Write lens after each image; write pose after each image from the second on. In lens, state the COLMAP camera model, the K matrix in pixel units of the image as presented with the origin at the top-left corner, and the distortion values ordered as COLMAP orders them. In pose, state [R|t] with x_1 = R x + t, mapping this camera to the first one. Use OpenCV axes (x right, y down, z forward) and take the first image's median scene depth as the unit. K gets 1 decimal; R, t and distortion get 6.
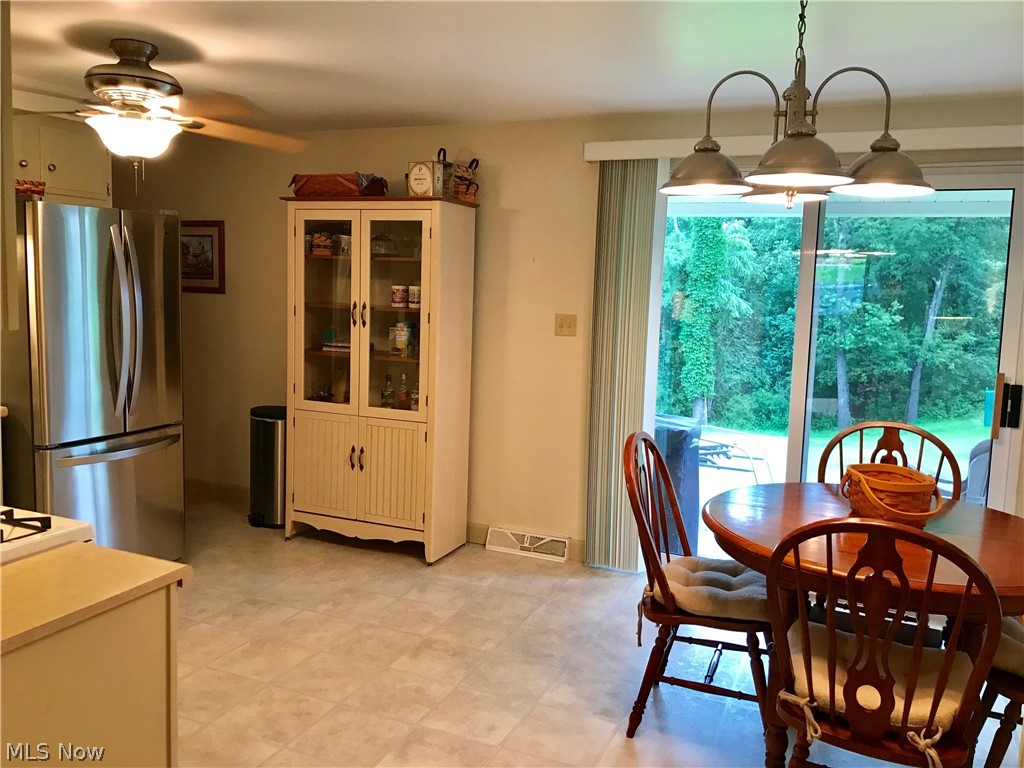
lens RADIAL K [[833.1, 0, 506.1], [0, 833.1, 381.7], [0, 0, 1]] dist [0.005571, -0.014453]
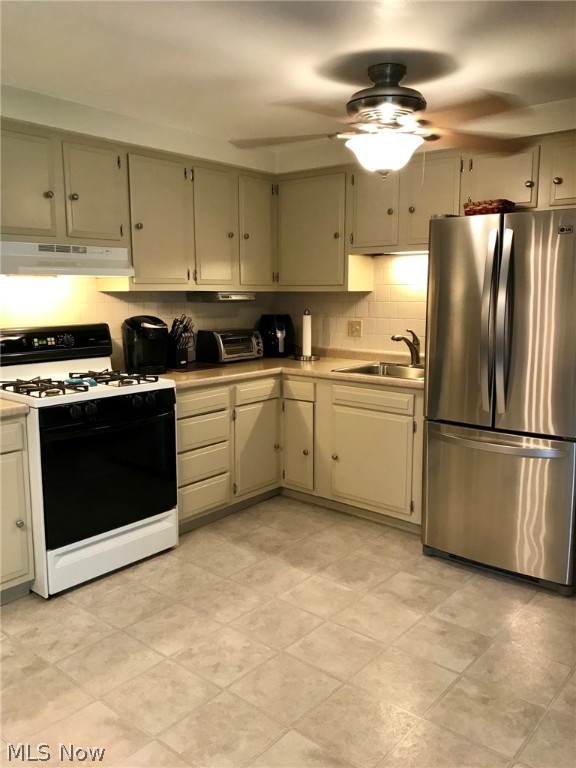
lens RADIAL K [[629.6, 0, 302.1], [0, 629.6, 384.2], [0, 0, 1]] dist [0.000791, -0.004473]
pose [[-0.261016, 0.113805, -0.958603, 0.325009], [-0.134115, 0.979121, 0.152759, -0.074054], [0.955973, 0.168436, -0.240303, 0.845770]]
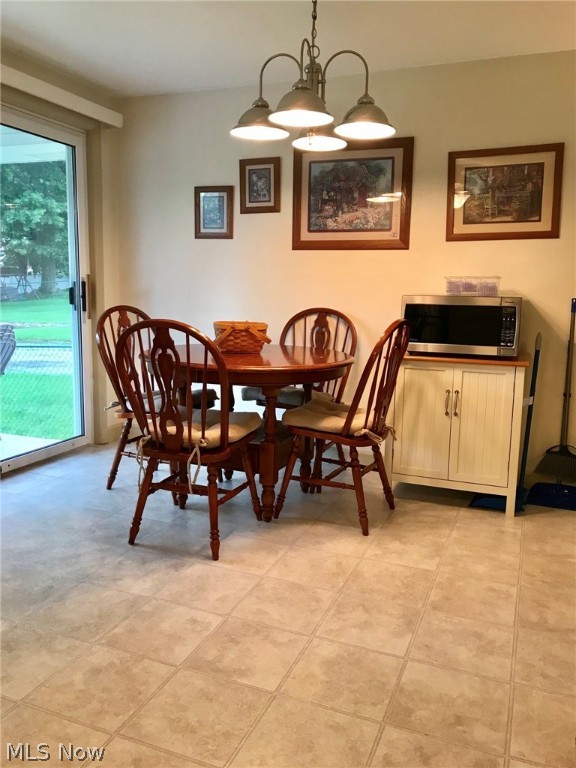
lens RADIAL K [[618.3, 0, 287.9], [0, 618.3, 397.8], [0, 0, 1]] dist [0.037481, -0.002356]
pose [[-0.035679, -0.203683, 0.978387, -0.468251], [0.098998, 0.973474, 0.206270, 0.006617], [-0.994448, 0.104217, -0.014568, 0.579763]]
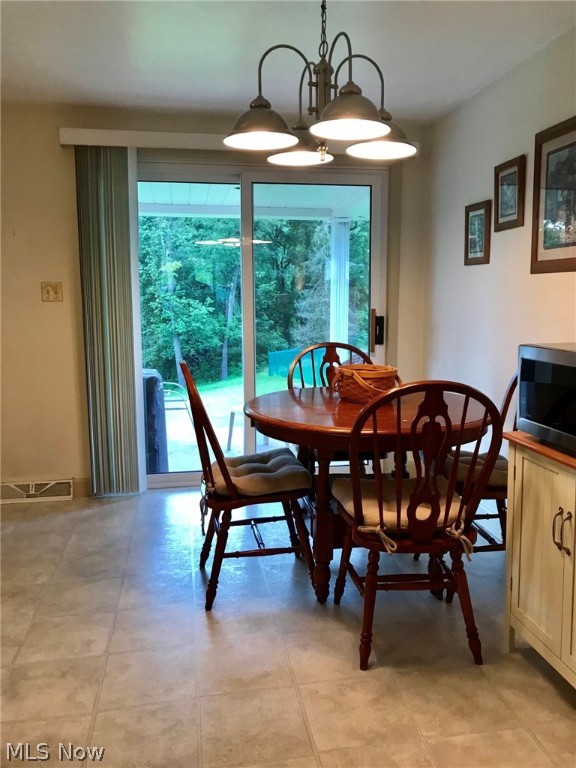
lens RADIAL K [[620.3, 0, 288.0], [0, 620.3, 384.0], [0, 0, 1]] dist [0.015918, -0.002287]
pose [[0.829729, -0.110522, 0.547115, -0.139366], [0.096069, 0.993850, 0.055073, 0.039978], [-0.549837, 0.006865, 0.835244, 0.116183]]
